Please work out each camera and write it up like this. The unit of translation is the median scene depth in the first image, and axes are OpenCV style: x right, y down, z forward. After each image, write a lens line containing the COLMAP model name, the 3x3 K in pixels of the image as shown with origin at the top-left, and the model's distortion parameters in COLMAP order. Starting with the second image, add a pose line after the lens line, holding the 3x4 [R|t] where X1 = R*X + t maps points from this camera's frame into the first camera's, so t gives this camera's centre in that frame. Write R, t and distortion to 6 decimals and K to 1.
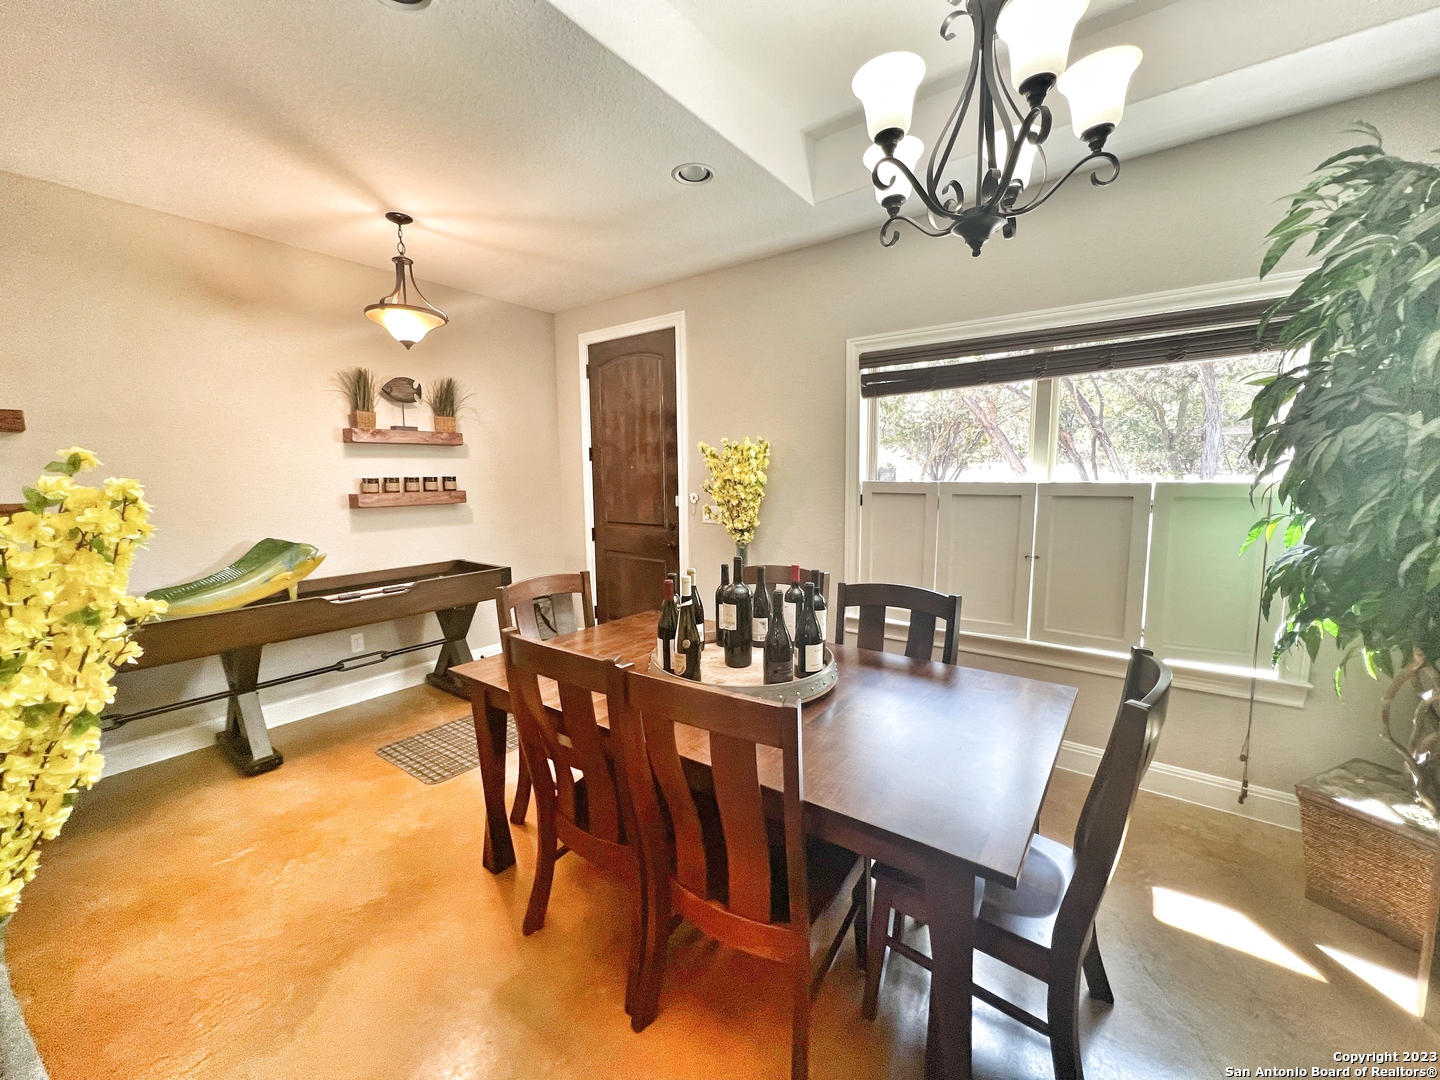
lens RADIAL K [[576.1, 0, 721.6], [0, 576.1, 540.5], [0, 0, 1]] dist [-0.002620, 0.000875]
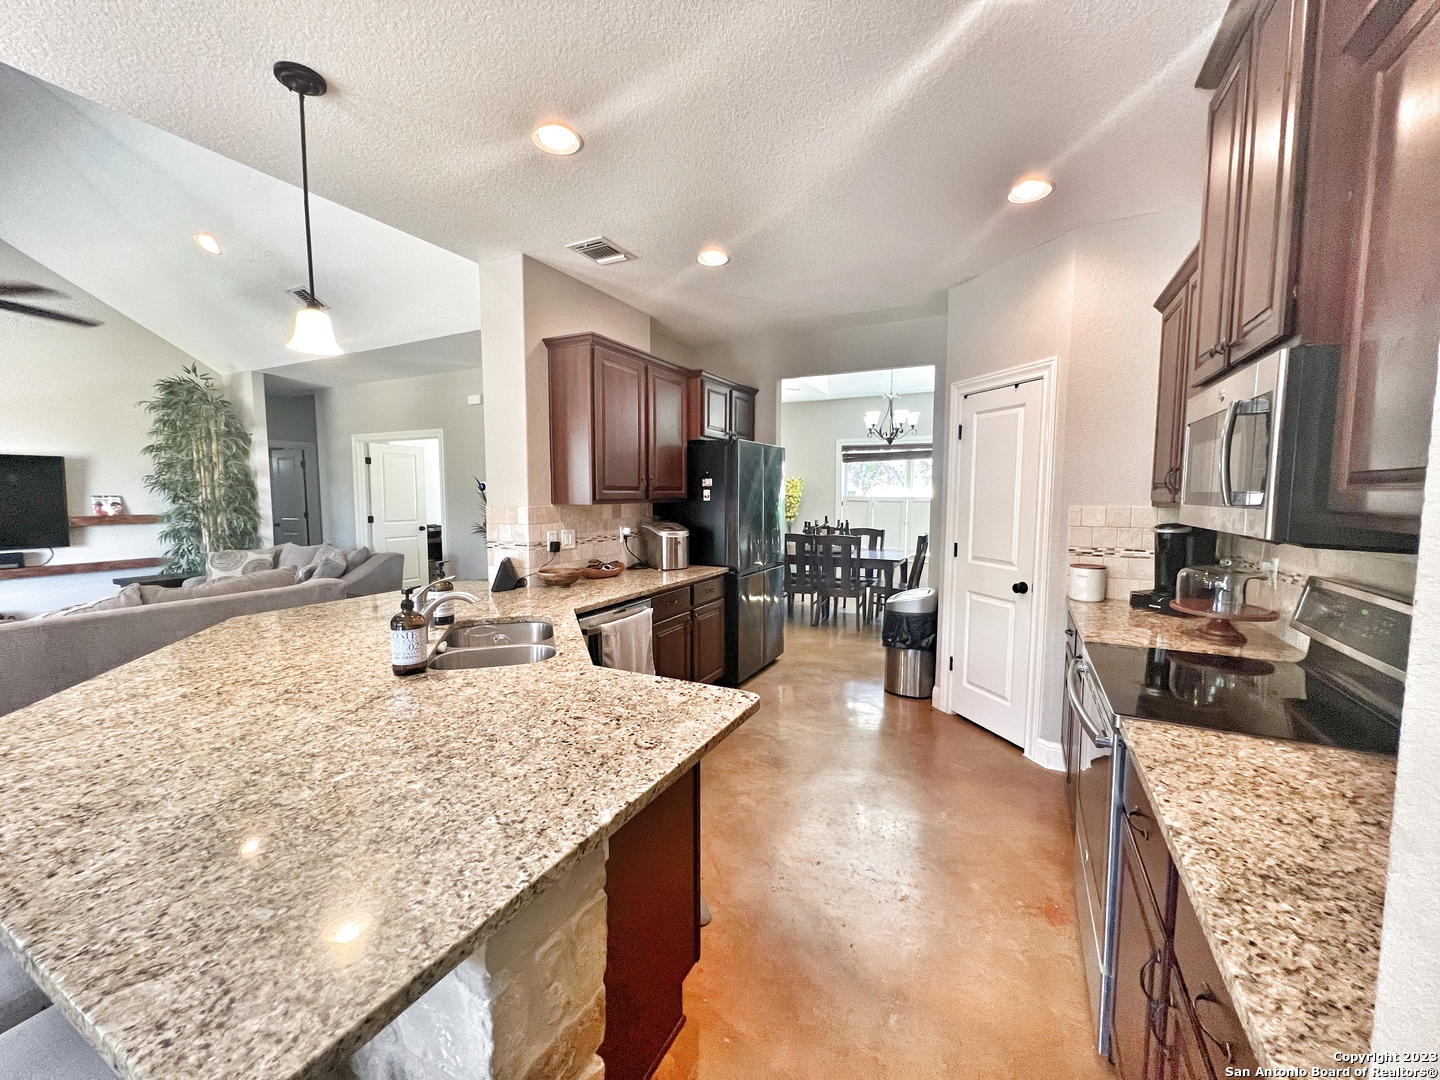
lens RADIAL K [[576.1, 0, 719.7], [0, 576.1, 539.0], [0, 0, 1]] dist [-0.002620, 0.000875]
pose [[0.988015, -0.001936, 0.154348, -0.660955], [0.007915, 0.999241, -0.038130, 0.171211], [-0.154157, 0.038895, 0.987280, -1.358577]]
